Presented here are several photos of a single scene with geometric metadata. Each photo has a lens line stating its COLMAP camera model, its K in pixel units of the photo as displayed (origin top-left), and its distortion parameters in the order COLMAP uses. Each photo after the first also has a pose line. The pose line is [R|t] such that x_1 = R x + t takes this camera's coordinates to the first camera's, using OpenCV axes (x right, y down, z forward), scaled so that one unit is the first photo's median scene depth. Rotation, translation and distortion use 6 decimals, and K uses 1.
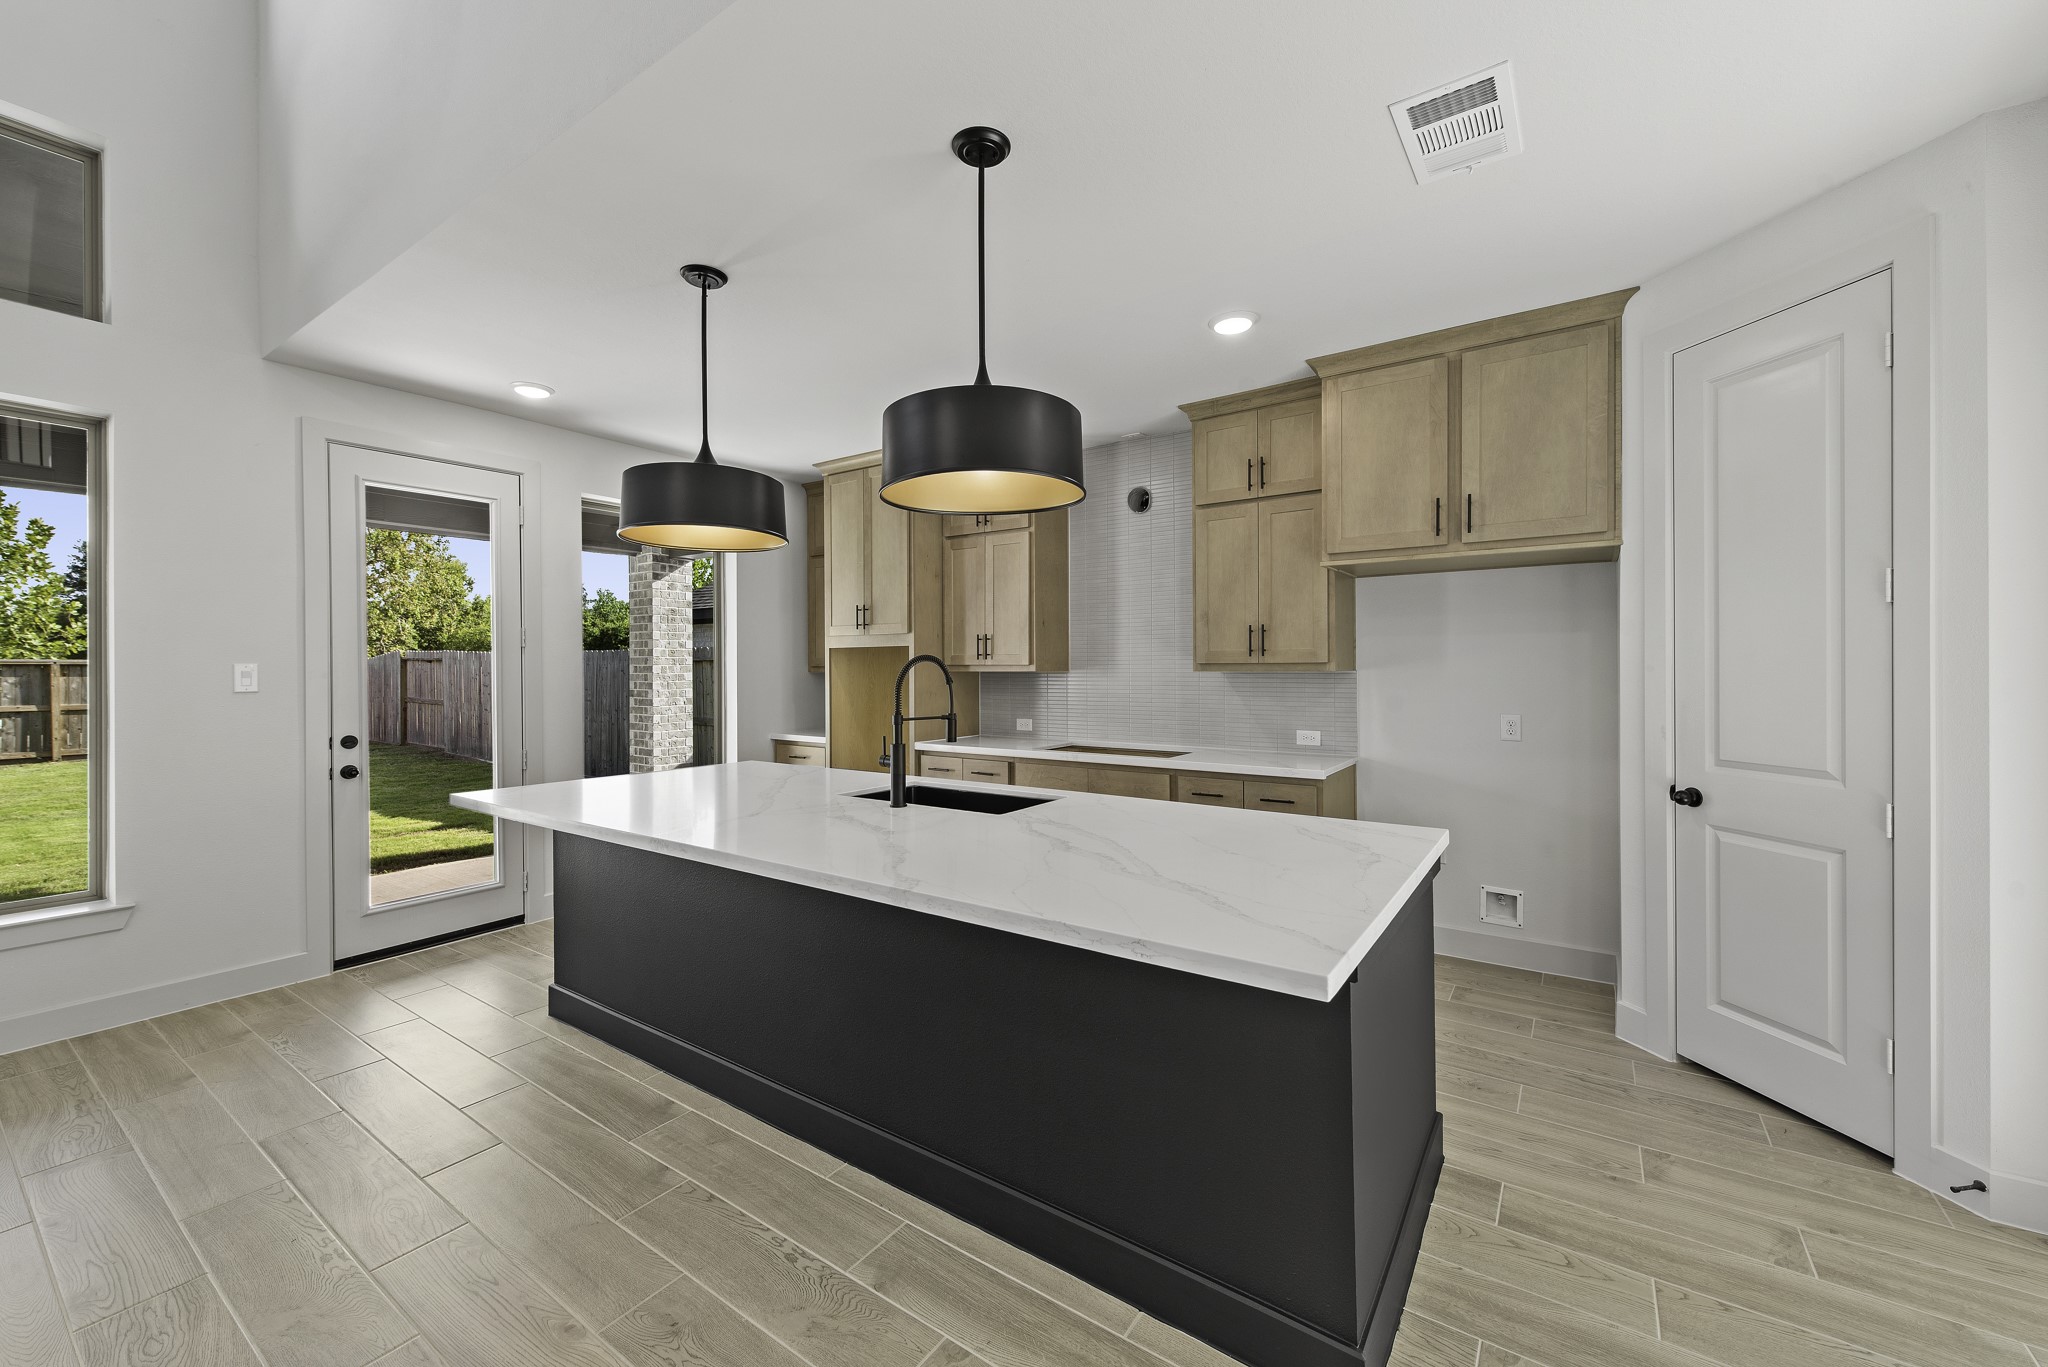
lens RADIAL K [[805.2, 0, 1027.6], [0, 805.2, 670.5], [0, 0, 1]] dist [0.013622, -0.003554]
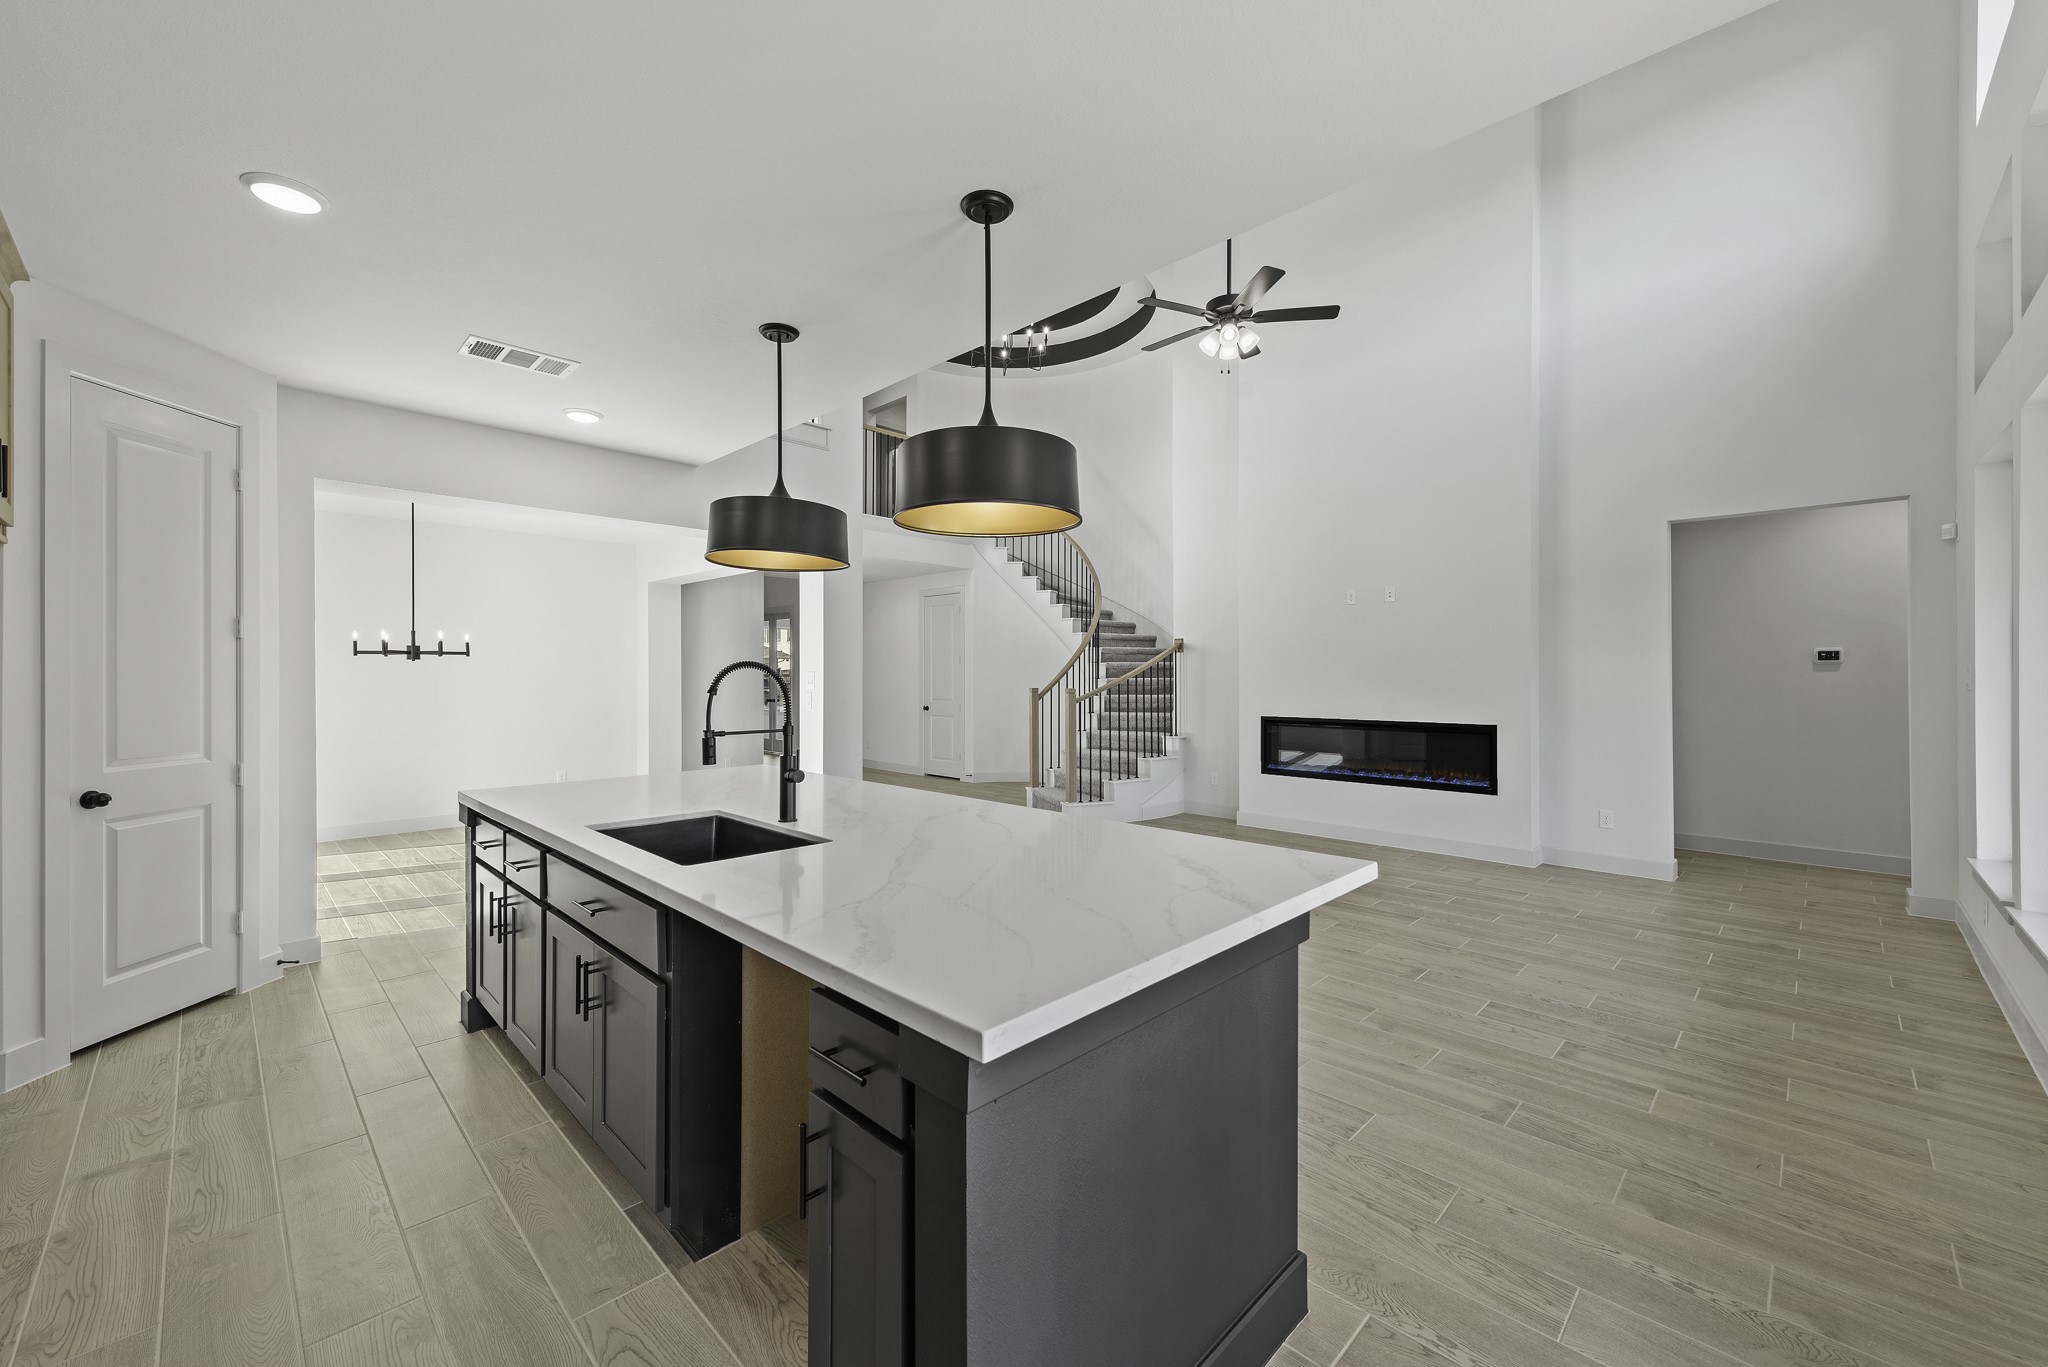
lens RADIAL K [[805.2, 0, 1026.7], [0, 805.2, 674.6], [0, 0, 1]] dist [0.013622, -0.003554]
pose [[-0.984986, 0.006761, 0.172505, -0.390028], [0.007424, 0.999967, 0.003198, -0.003245], [-0.172477, 0.004430, -0.985004, 1.212990]]
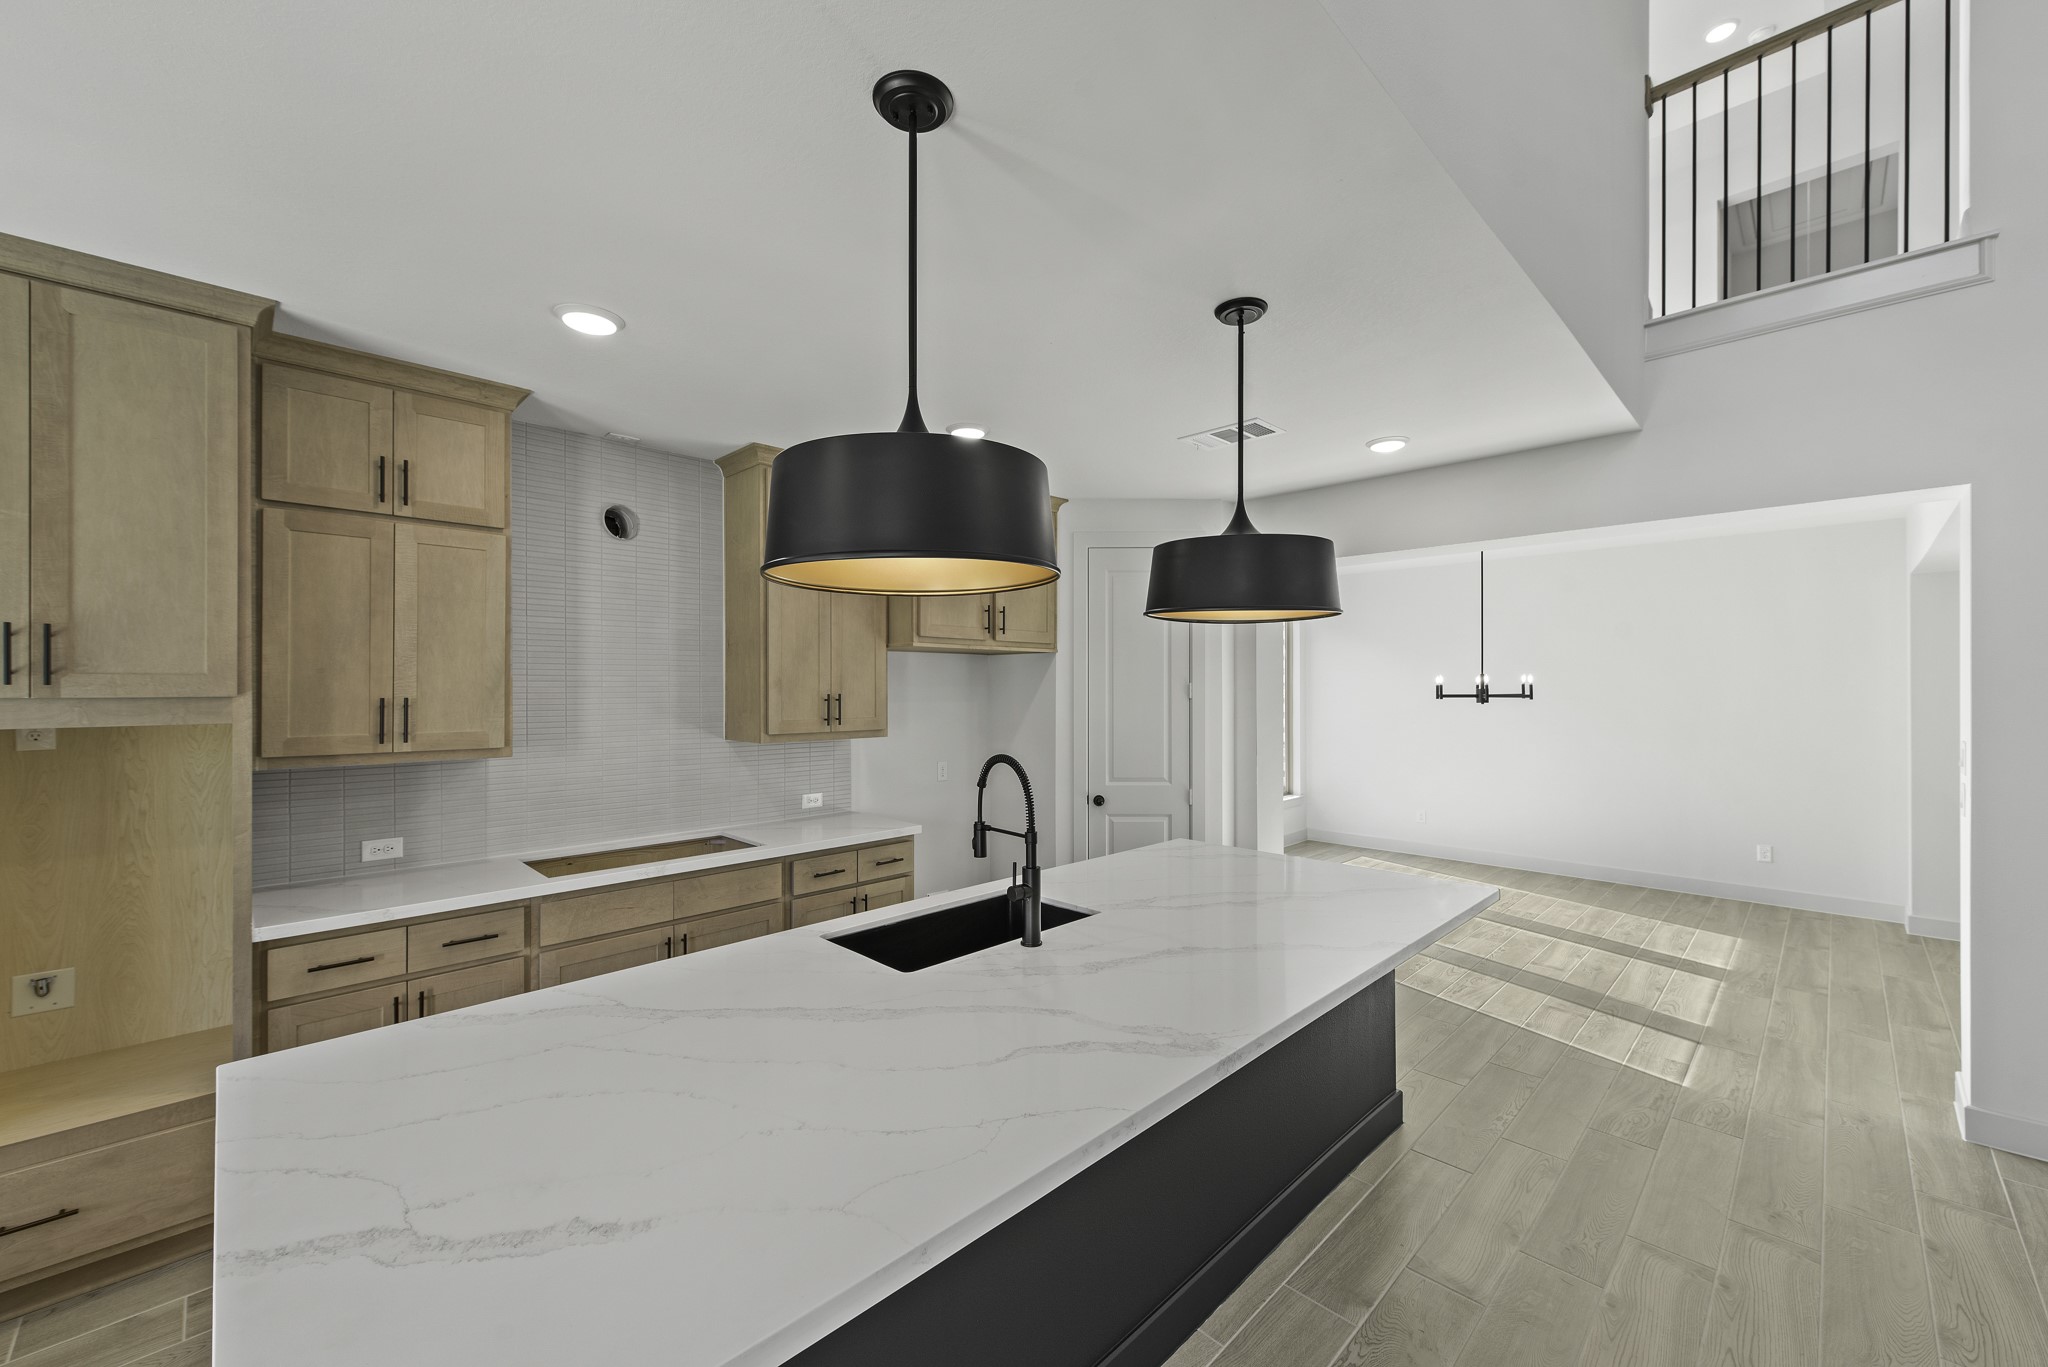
lens RADIAL K [[805.2, 0, 1021.5], [0, 805.2, 688.1], [0, 0, 1]] dist [0.013622, -0.003554]
pose [[0.181820, 0.002463, 0.983329, -0.621652], [0.005501, 0.999979, -0.003521, -0.055895], [-0.983317, 0.006049, 0.181802, 0.553451]]
